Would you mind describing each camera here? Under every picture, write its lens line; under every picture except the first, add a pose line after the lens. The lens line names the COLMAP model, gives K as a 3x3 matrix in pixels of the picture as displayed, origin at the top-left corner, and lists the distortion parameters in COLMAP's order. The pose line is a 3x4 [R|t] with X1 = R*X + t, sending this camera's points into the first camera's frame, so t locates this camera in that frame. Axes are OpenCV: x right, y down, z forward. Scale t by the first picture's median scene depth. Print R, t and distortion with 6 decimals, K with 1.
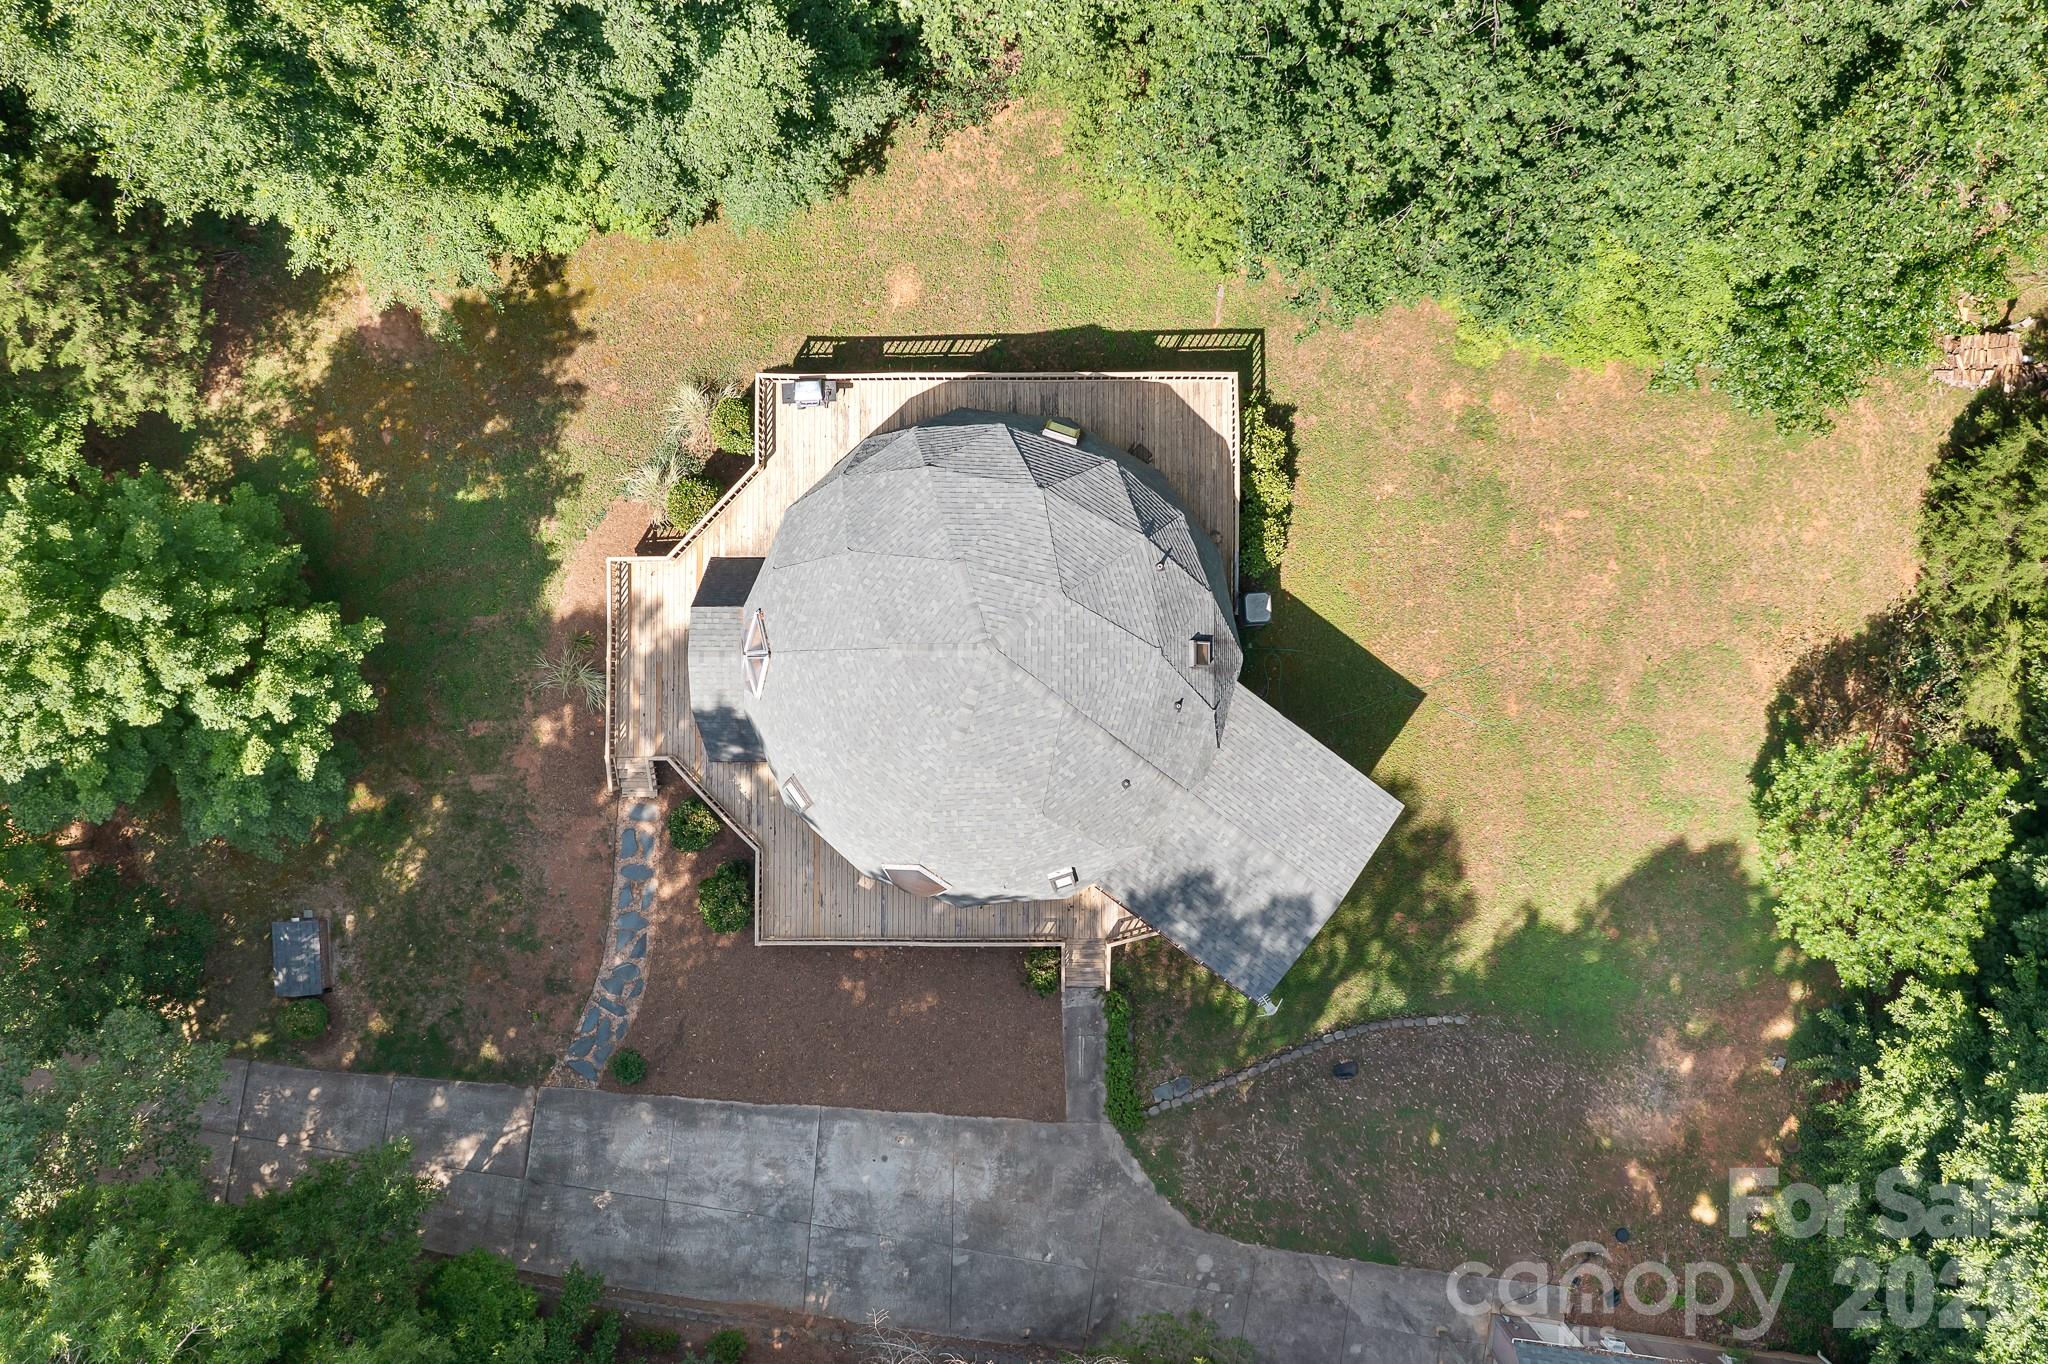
lens RADIAL K [[1623.6, 0, 1024.8], [0, 1623.6, 691.2], [0, 0, 1]] dist [-0.012561, 0.002464]
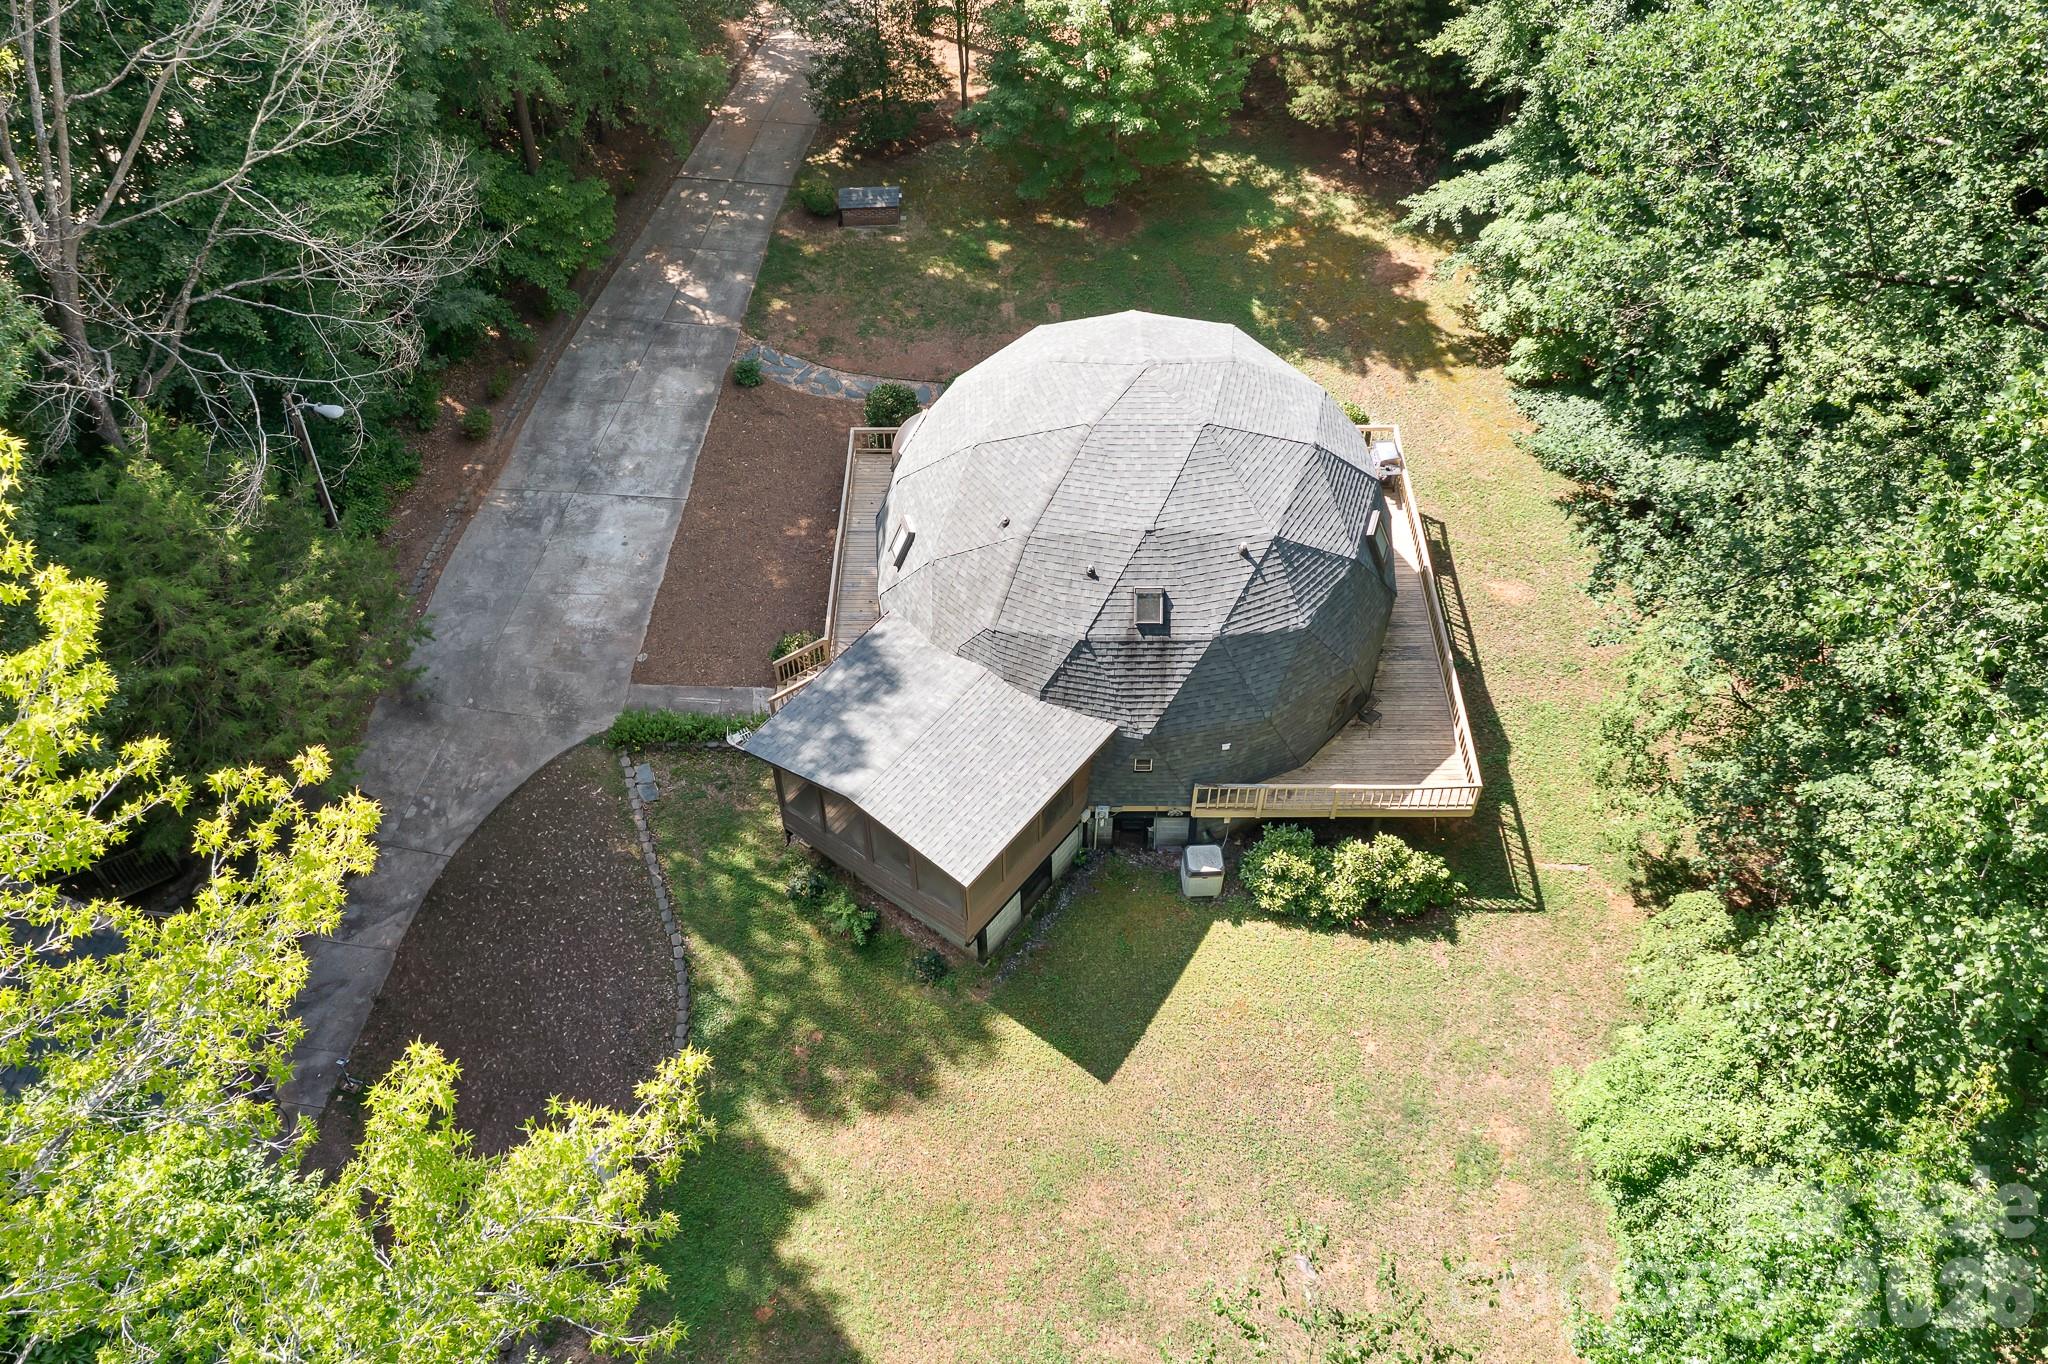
lens RADIAL K [[1623.6, 0, 1031.5], [0, 1623.6, 667.3], [0, 0, 1]] dist [-0.012561, 0.002464]
pose [[-0.005080, 0.742483, -0.669846, 0.628180], [-0.999829, 0.008143, 0.016609, 0.023083], [0.017787, 0.669816, 0.742314, 0.313107]]
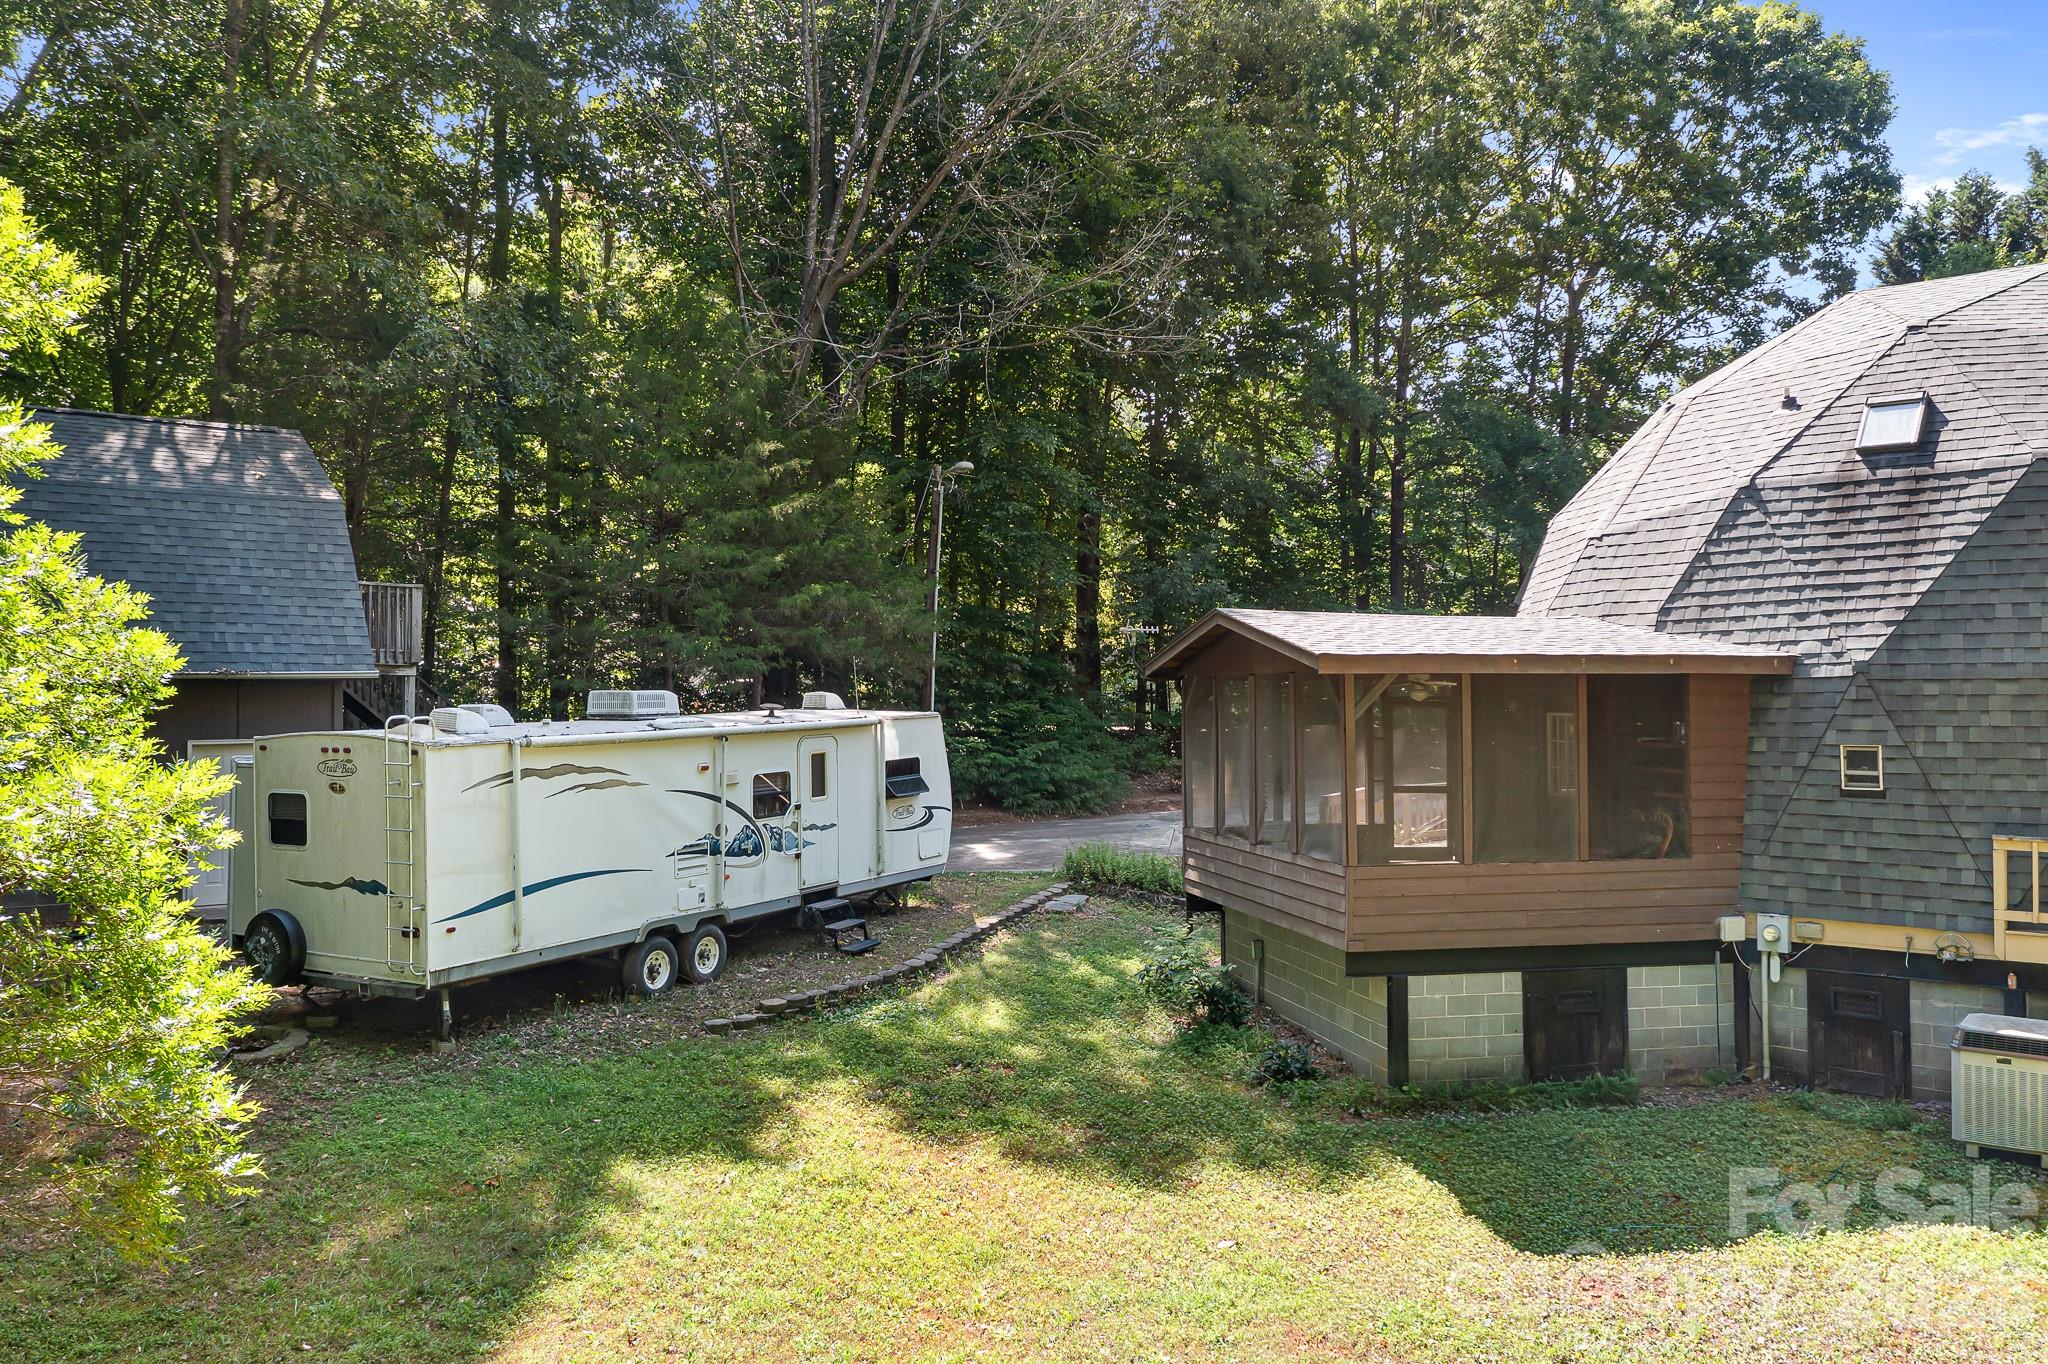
lens RADIAL K [[1623.6, 0, 1020.8], [0, 1623.6, 654.1], [0, 0, 1]] dist [-0.012561, 0.002464]
pose [[-0.679850, -0.016267, -0.733171, 0.521205], [-0.733209, 0.034796, 0.679113, -0.127456], [0.014464, 0.999262, -0.035583, 0.925614]]
